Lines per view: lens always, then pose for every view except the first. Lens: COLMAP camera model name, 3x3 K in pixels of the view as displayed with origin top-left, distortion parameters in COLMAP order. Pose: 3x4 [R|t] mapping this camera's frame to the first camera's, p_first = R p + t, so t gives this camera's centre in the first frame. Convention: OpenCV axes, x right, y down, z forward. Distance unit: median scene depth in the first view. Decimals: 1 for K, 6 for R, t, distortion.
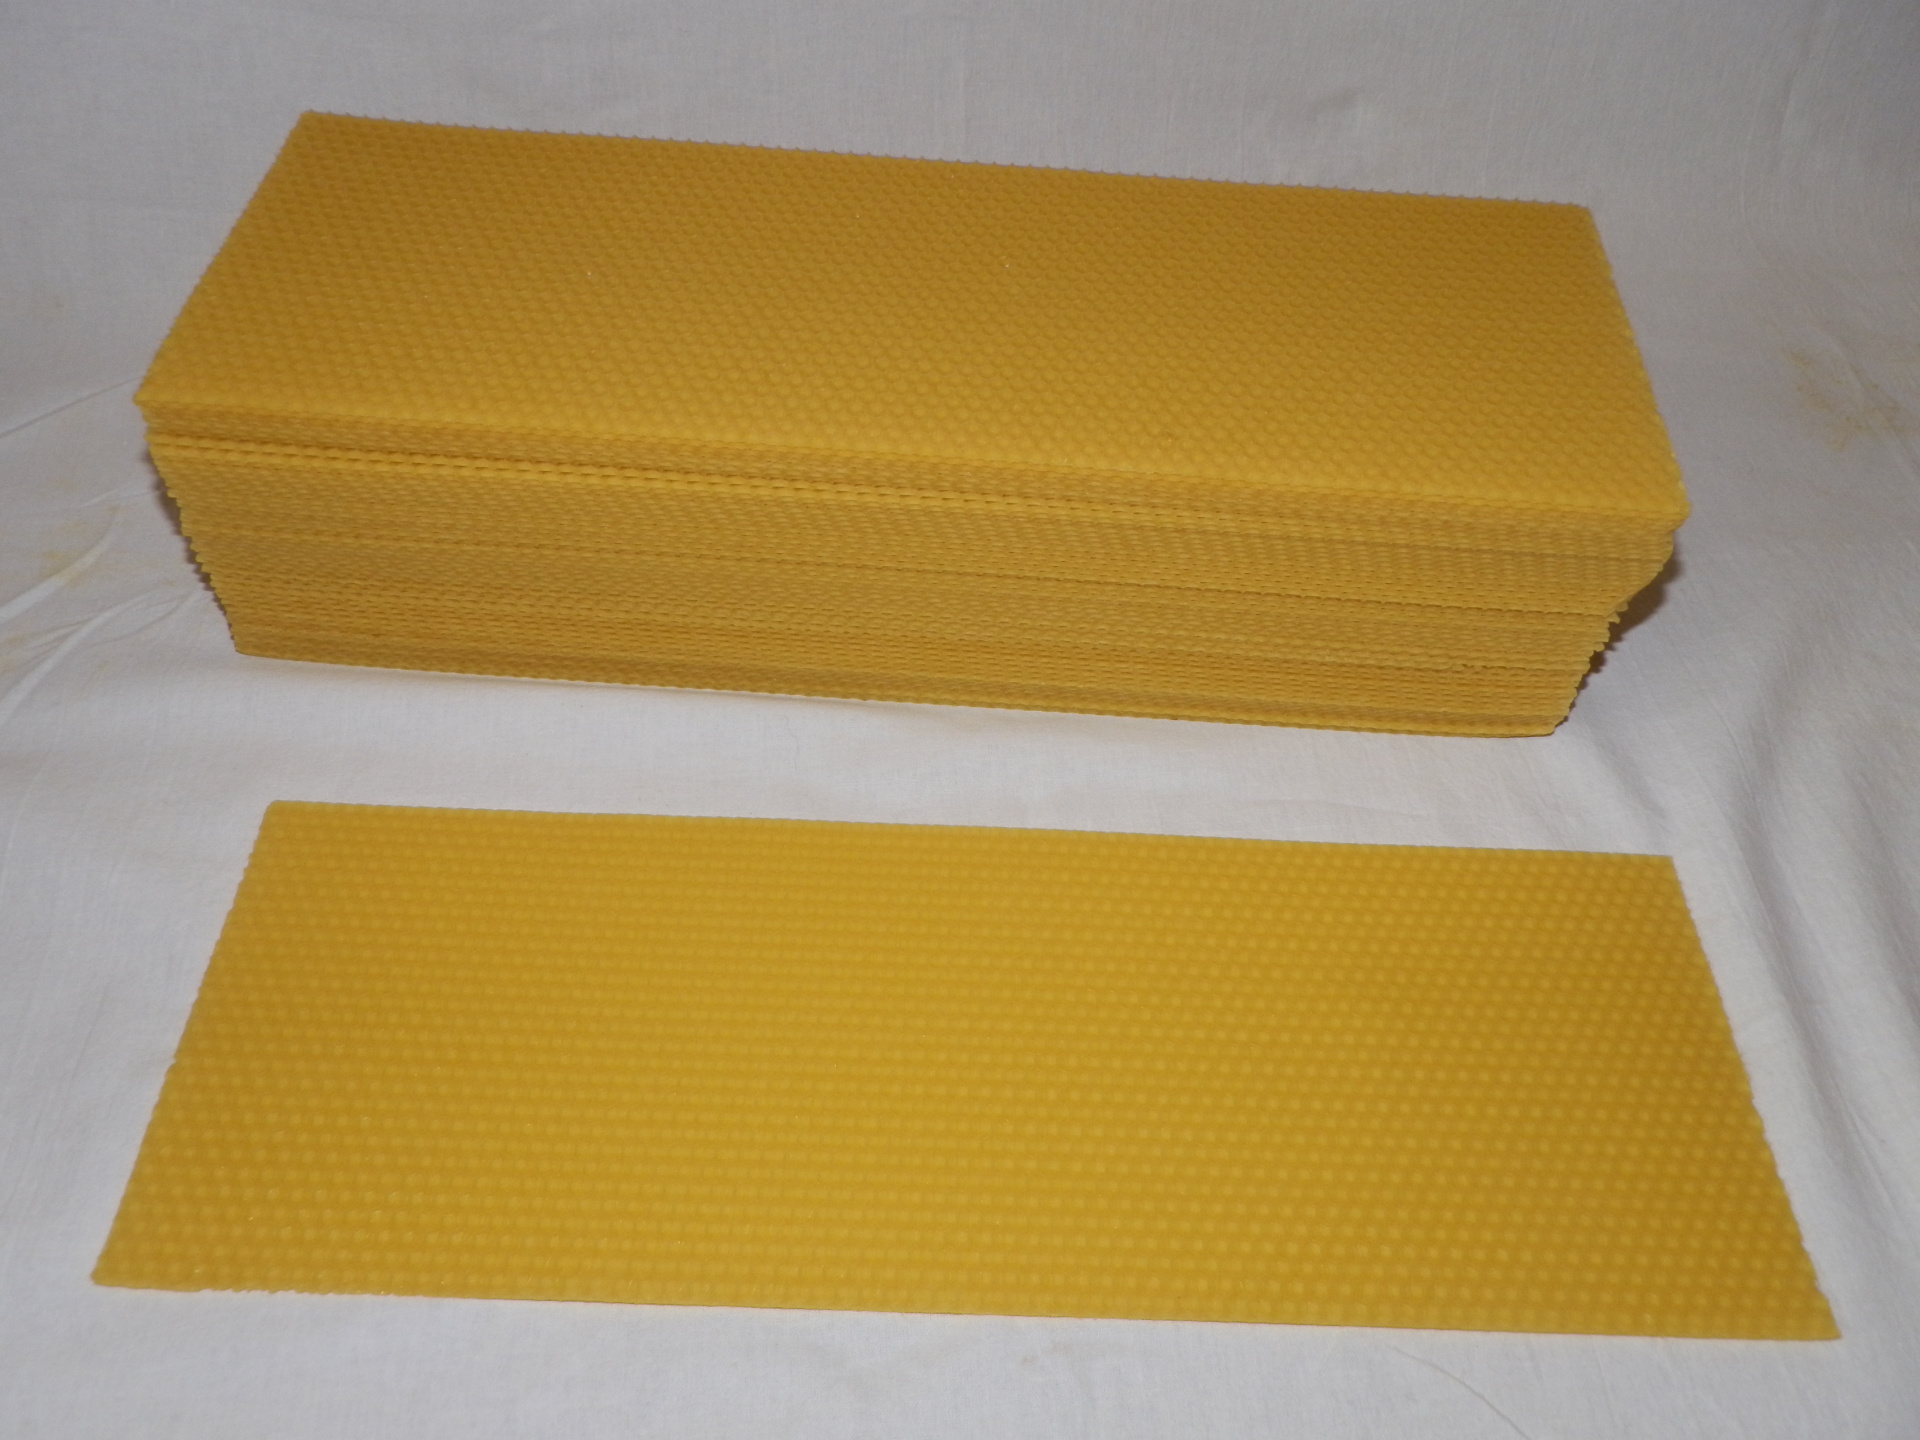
lens RADIAL K [[1602.5, 0, 957.0], [0, 1602.5, 725.0], [0, 0, 1]] dist [0.004436, -0.009777]
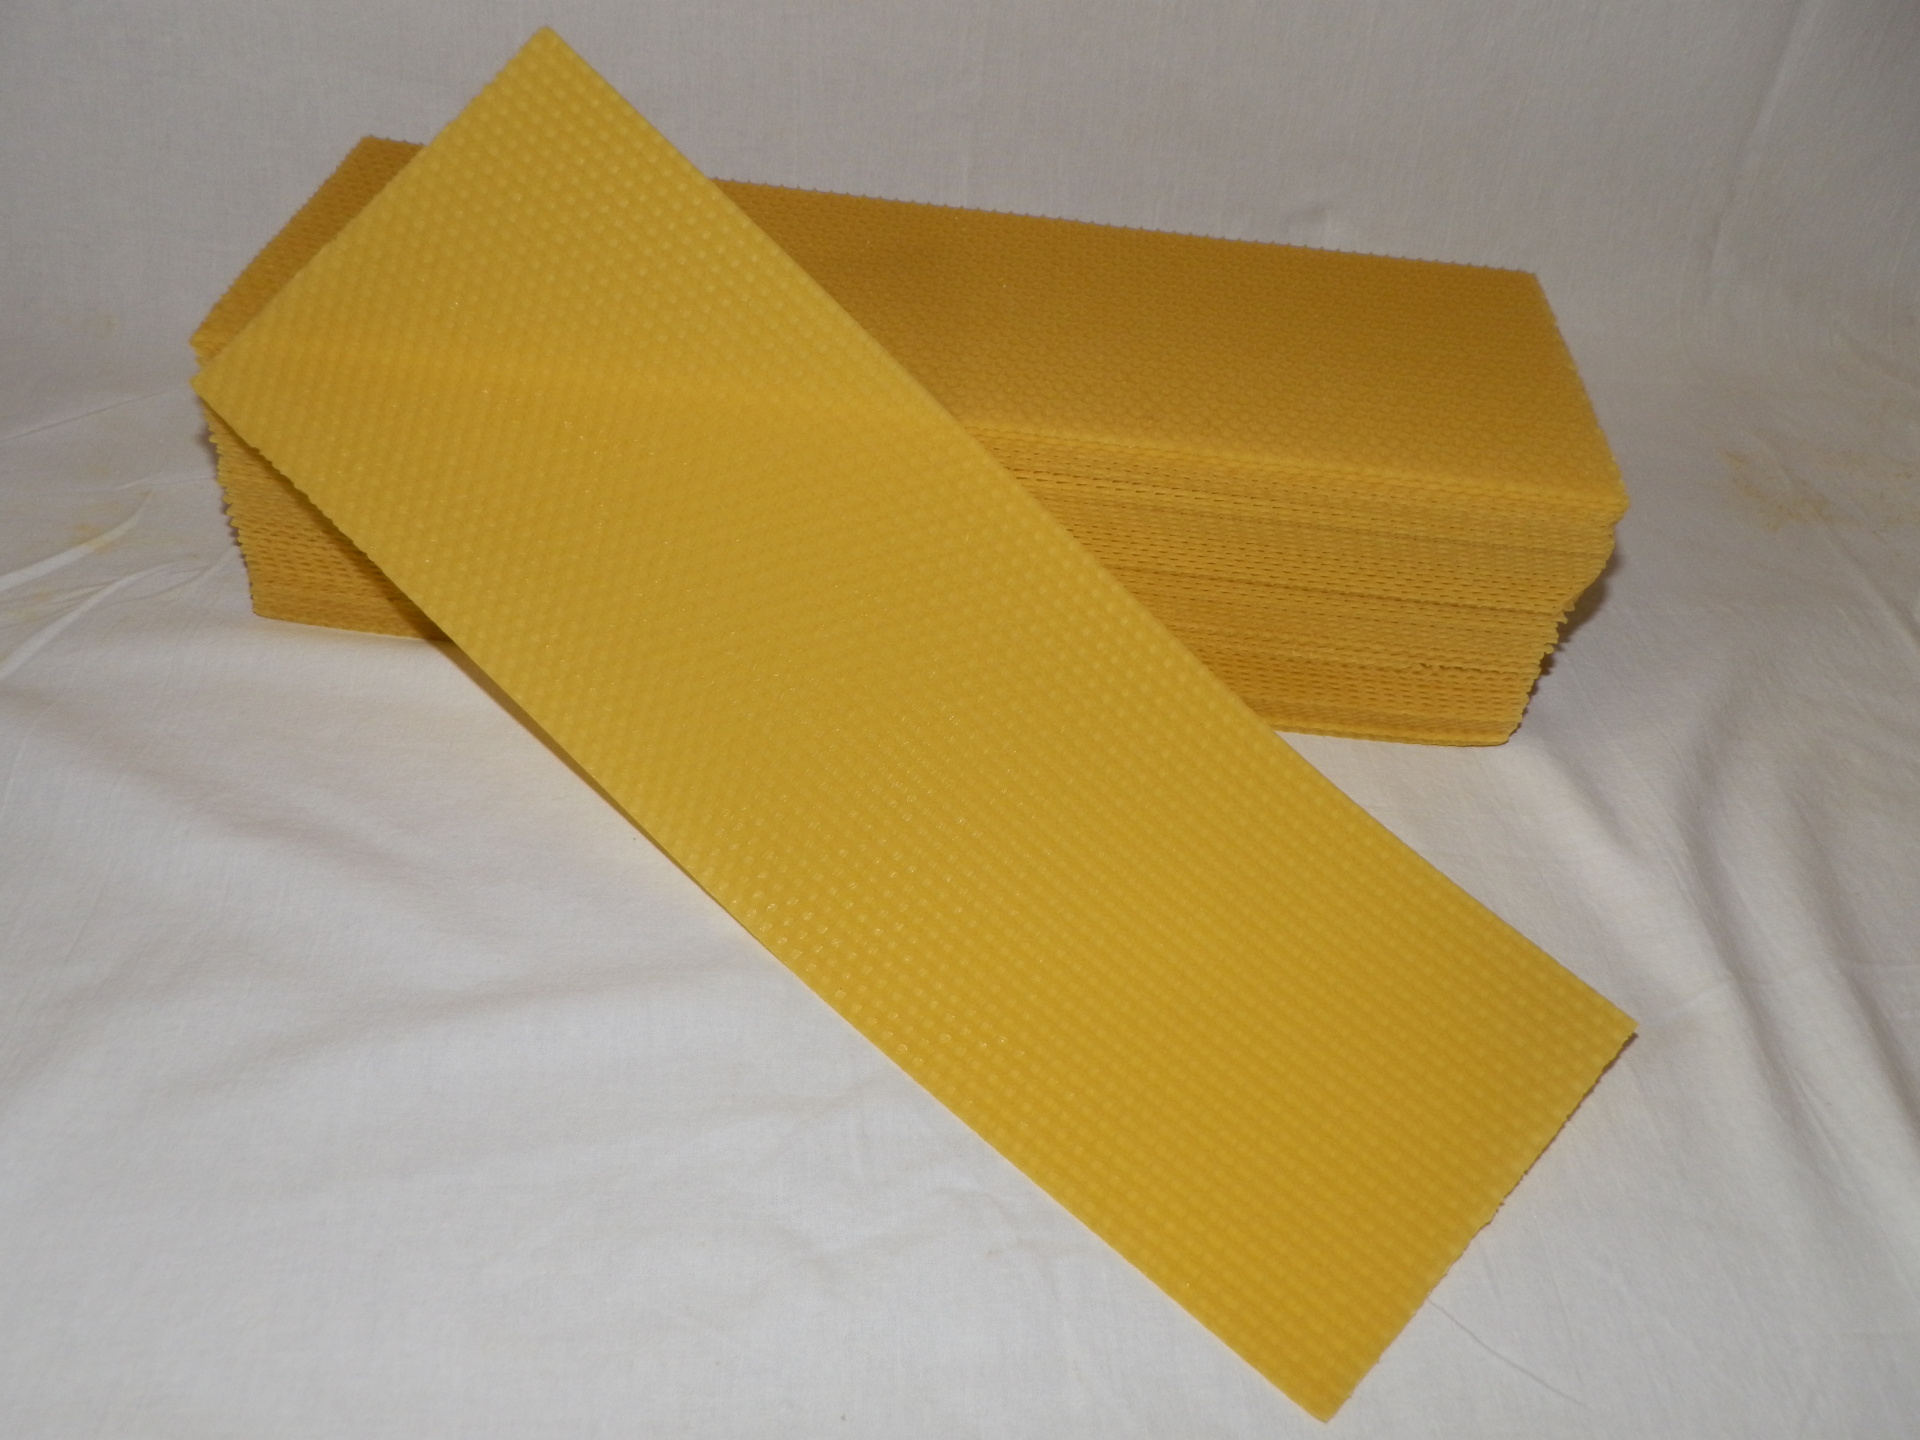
lens RADIAL K [[1602.5, 0, 957.9], [0, 1602.5, 728.3], [0, 0, 1]] dist [0.004436, -0.009777]
pose [[0.998999, 0.041196, 0.017437, -0.007235], [-0.038287, 0.988985, -0.142980, 0.173120], [-0.023135, 0.142170, 0.989572, -0.035036]]
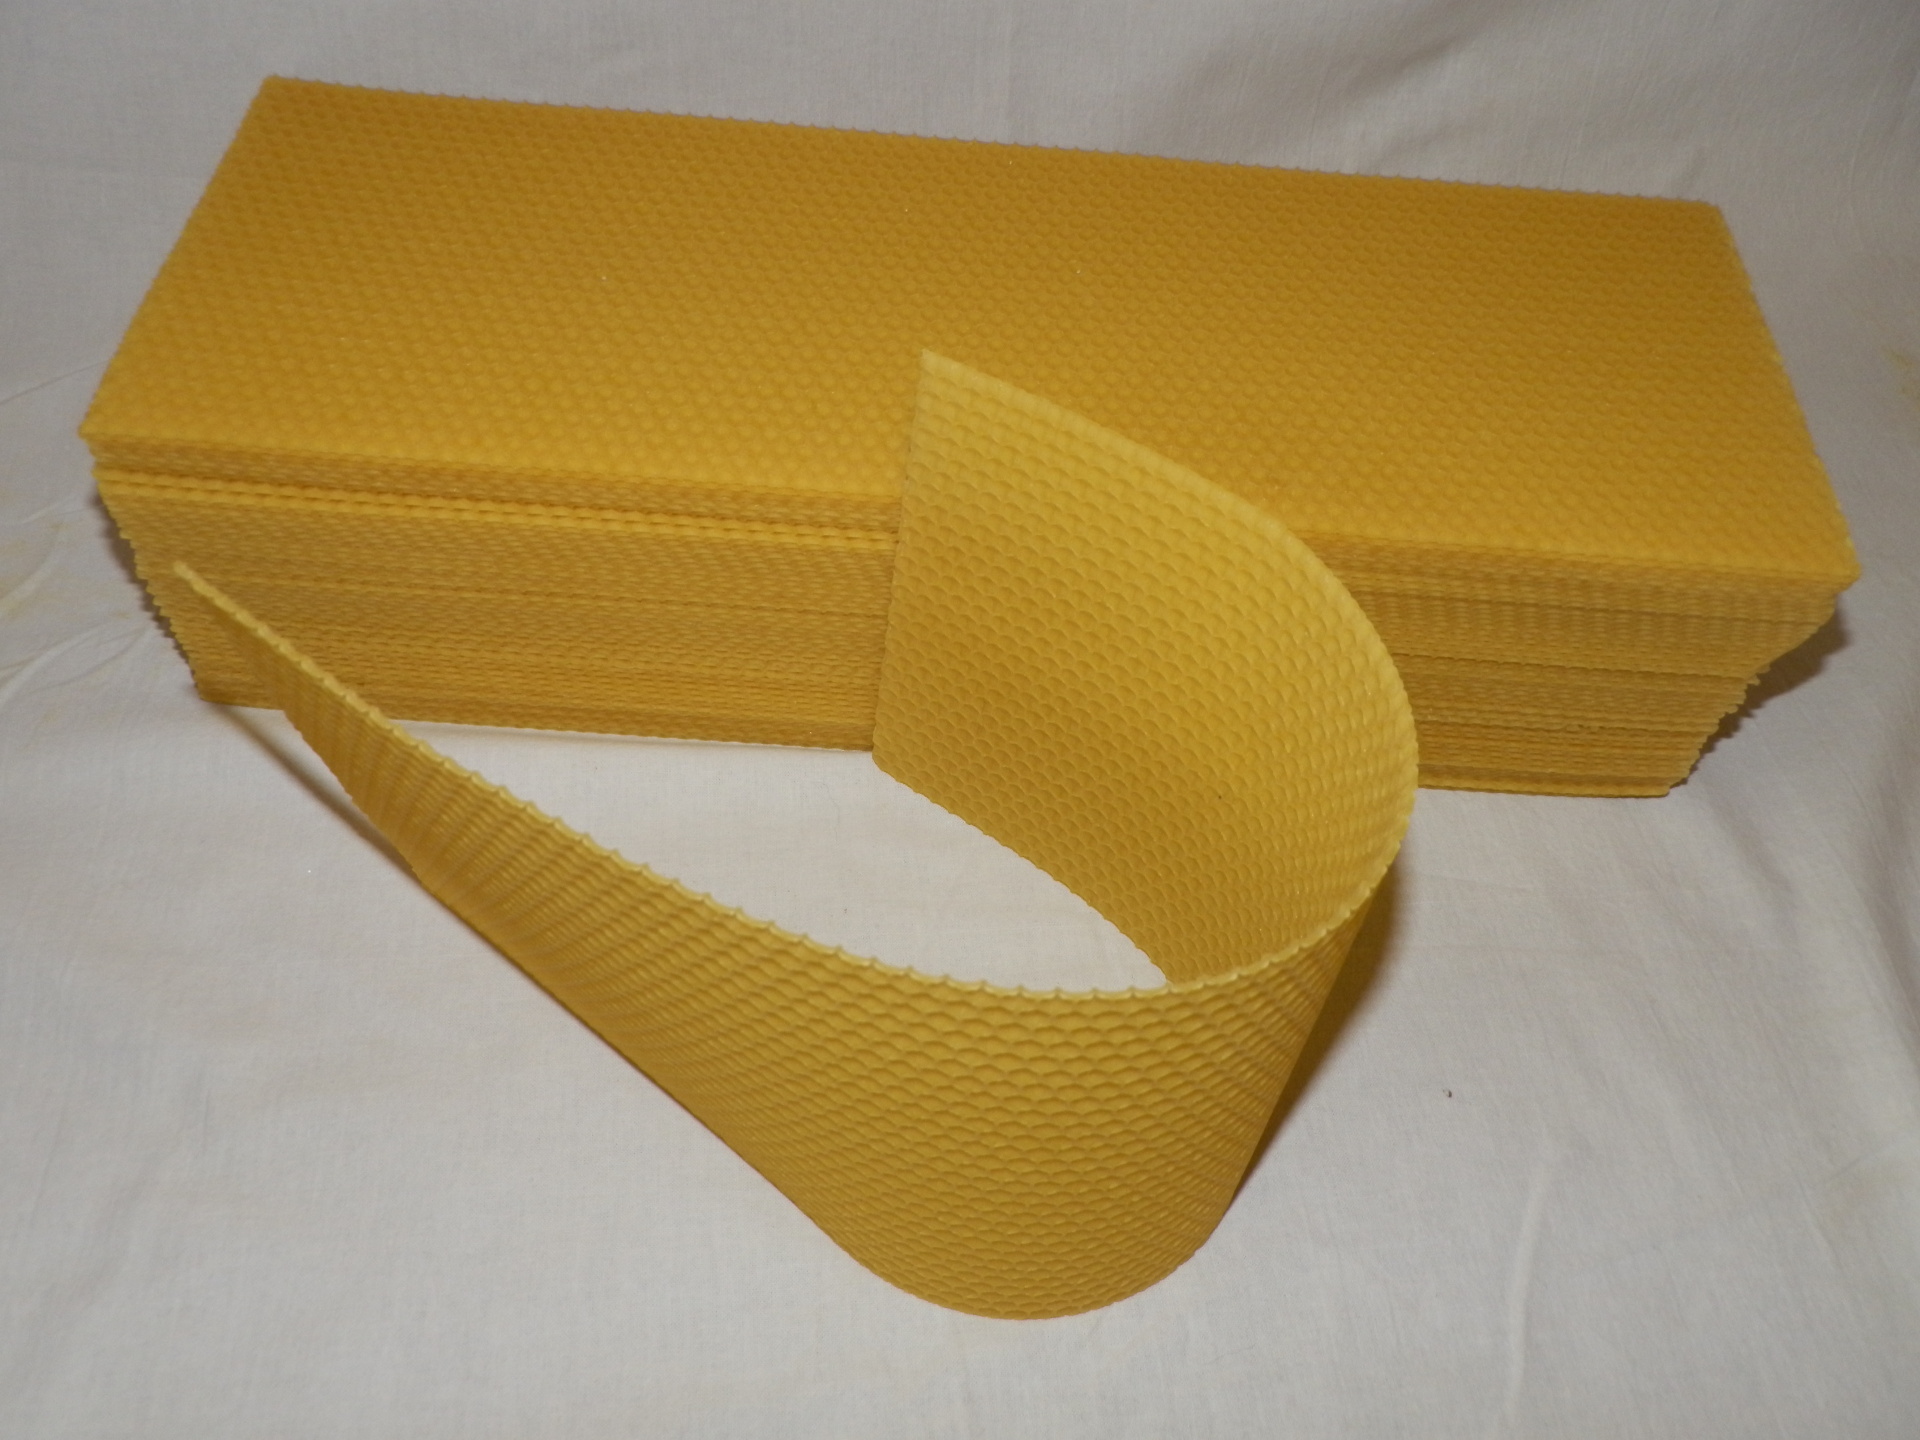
lens RADIAL K [[1602.5, 0, 954.4], [0, 1602.5, 726.9], [0, 0, 1]] dist [0.004436, -0.009777]
pose [[0.999640, 0.003304, 0.026614, -0.061682], [-0.004666, 0.998674, 0.051266, -0.084052], [-0.026410, -0.051372, 0.998330, 0.112650]]
